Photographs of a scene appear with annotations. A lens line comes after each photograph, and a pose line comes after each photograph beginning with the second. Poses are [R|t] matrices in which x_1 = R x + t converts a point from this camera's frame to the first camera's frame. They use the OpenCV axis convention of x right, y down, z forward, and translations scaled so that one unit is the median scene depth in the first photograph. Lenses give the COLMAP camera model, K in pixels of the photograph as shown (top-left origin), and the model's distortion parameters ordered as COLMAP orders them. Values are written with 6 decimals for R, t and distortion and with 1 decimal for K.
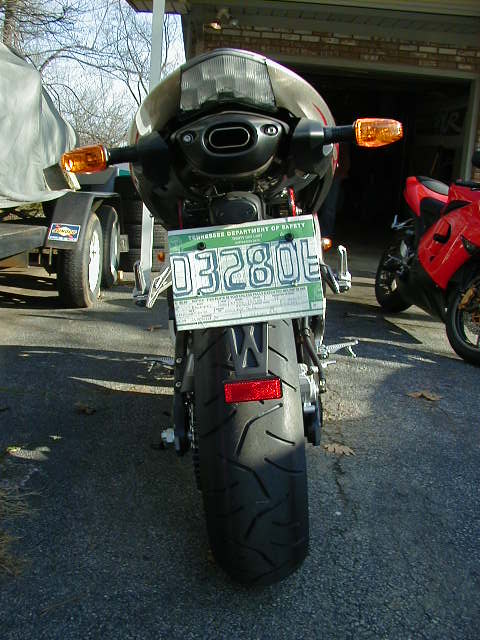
lens RADIAL K [[701.7, 0, 240.0], [0, 701.7, 320.0], [0, 0, 1]] dist [-0.171726, 0.151412]
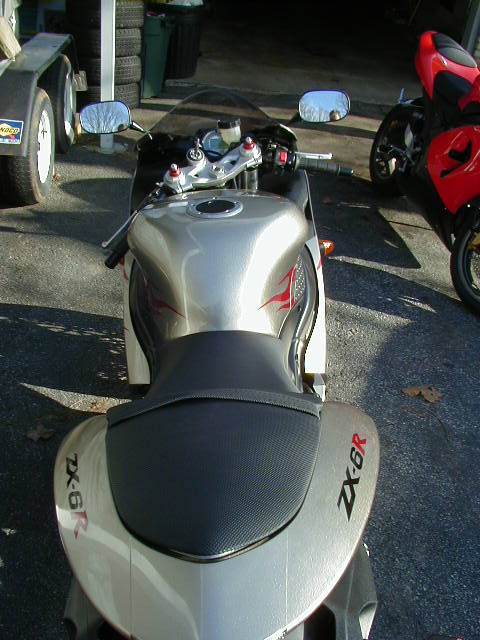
lens RADIAL K [[701.7, 0, 240.0], [0, 701.7, 320.0], [0, 0, 1]] dist [-0.171726, 0.151412]
pose [[0.998995, 0.010456, 0.043577, -0.006821], [-0.025759, 0.929689, 0.367444, -0.218672], [-0.036671, -0.368197, 0.929024, 0.152225]]
